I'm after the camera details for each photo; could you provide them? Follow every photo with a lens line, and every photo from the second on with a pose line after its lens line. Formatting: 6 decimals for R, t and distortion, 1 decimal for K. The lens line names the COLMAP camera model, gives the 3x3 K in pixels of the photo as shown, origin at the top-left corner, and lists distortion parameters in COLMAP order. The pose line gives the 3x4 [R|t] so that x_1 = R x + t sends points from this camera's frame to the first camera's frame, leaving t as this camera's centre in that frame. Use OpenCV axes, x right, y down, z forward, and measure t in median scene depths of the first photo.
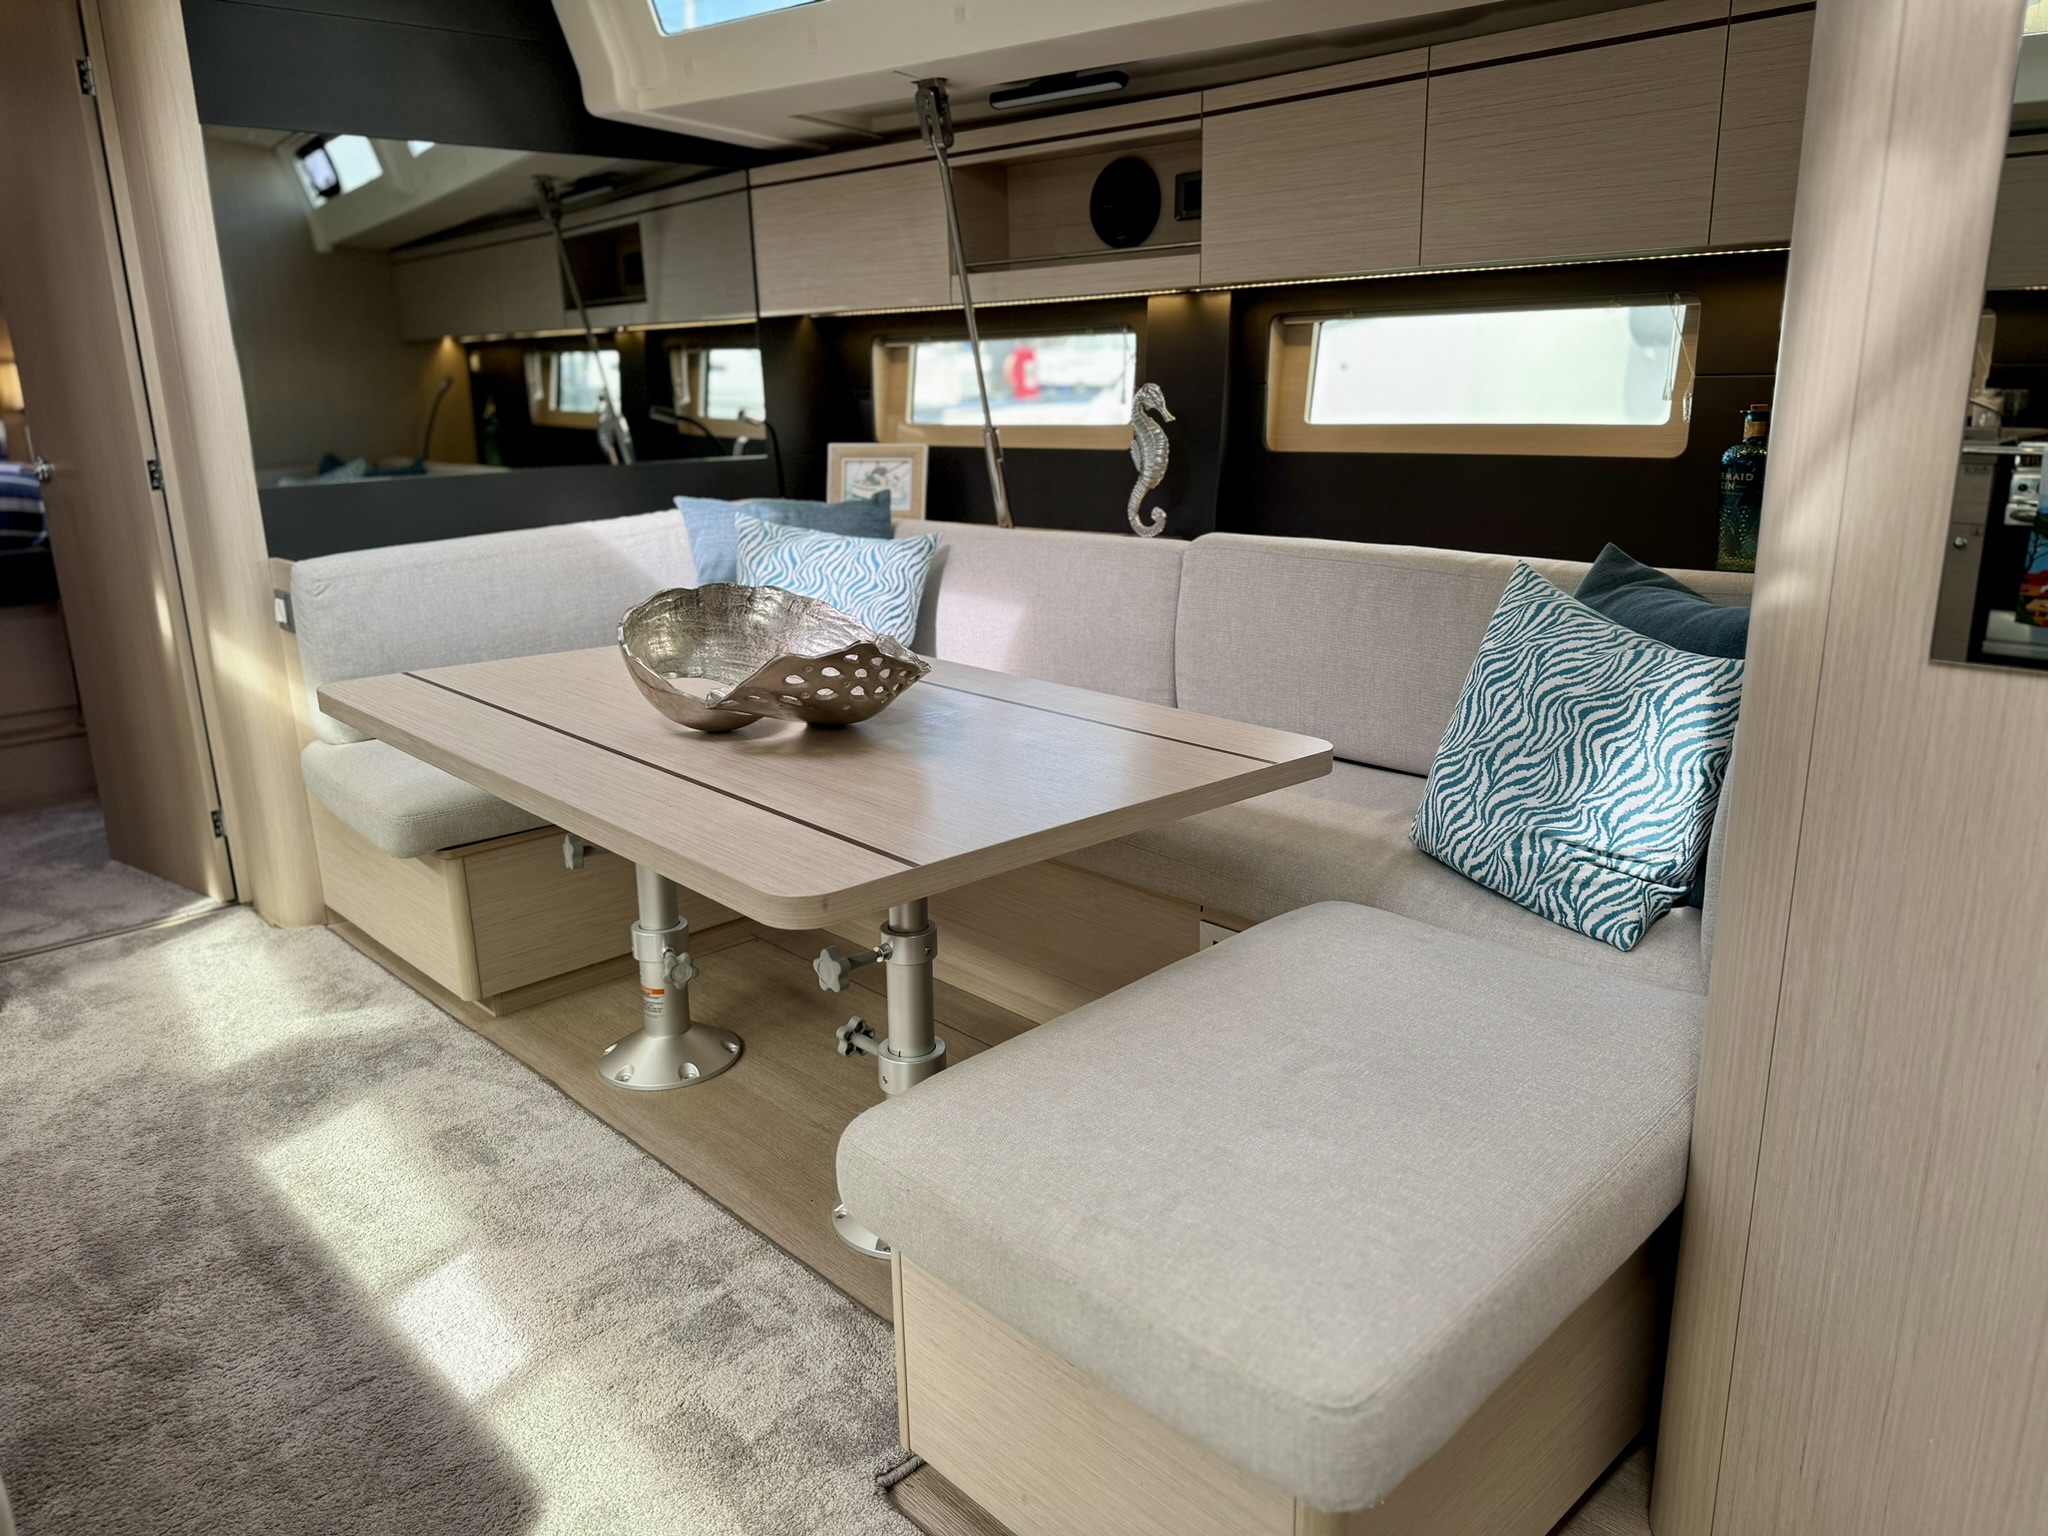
lens RADIAL K [[1444.2, 0, 1016.4], [0, 1444.2, 775.6], [0, 0, 1]] dist [0.079346, -0.101175]
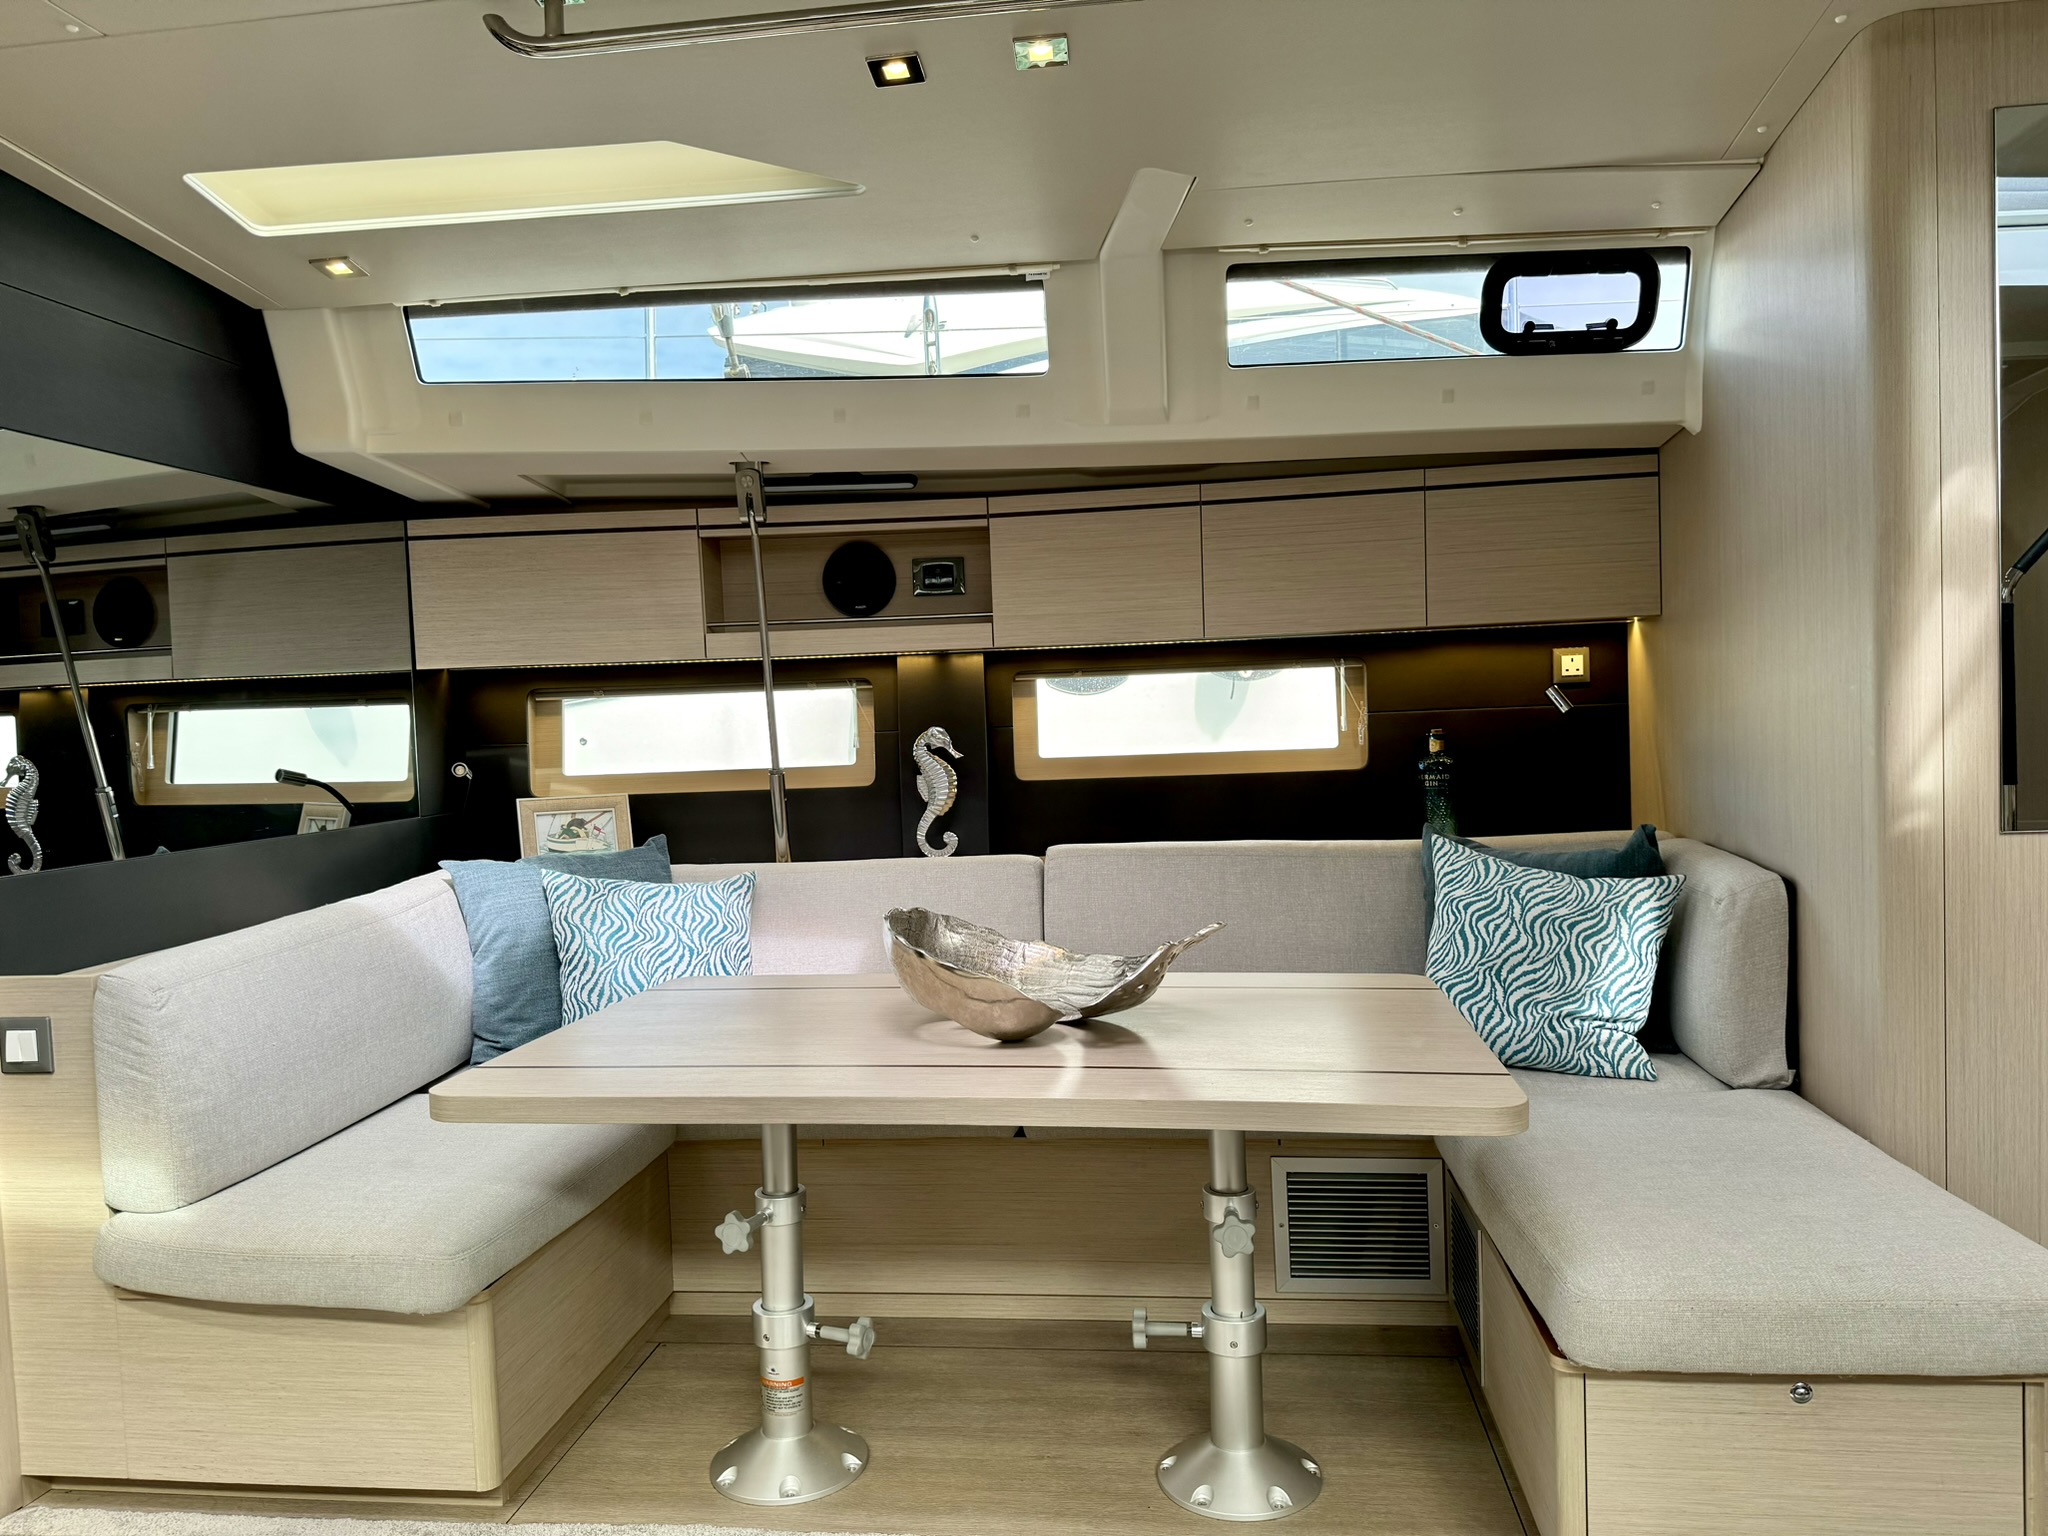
lens RADIAL K [[1444.2, 0, 1016.4], [0, 1444.2, 775.6], [0, 0, 1]] dist [0.079346, -0.101175]
pose [[0.767764, -0.031527, 0.639956, -0.688556], [0.189547, 0.965260, -0.179849, -0.022303], [-0.612054, 0.259383, 0.747068, 0.151774]]
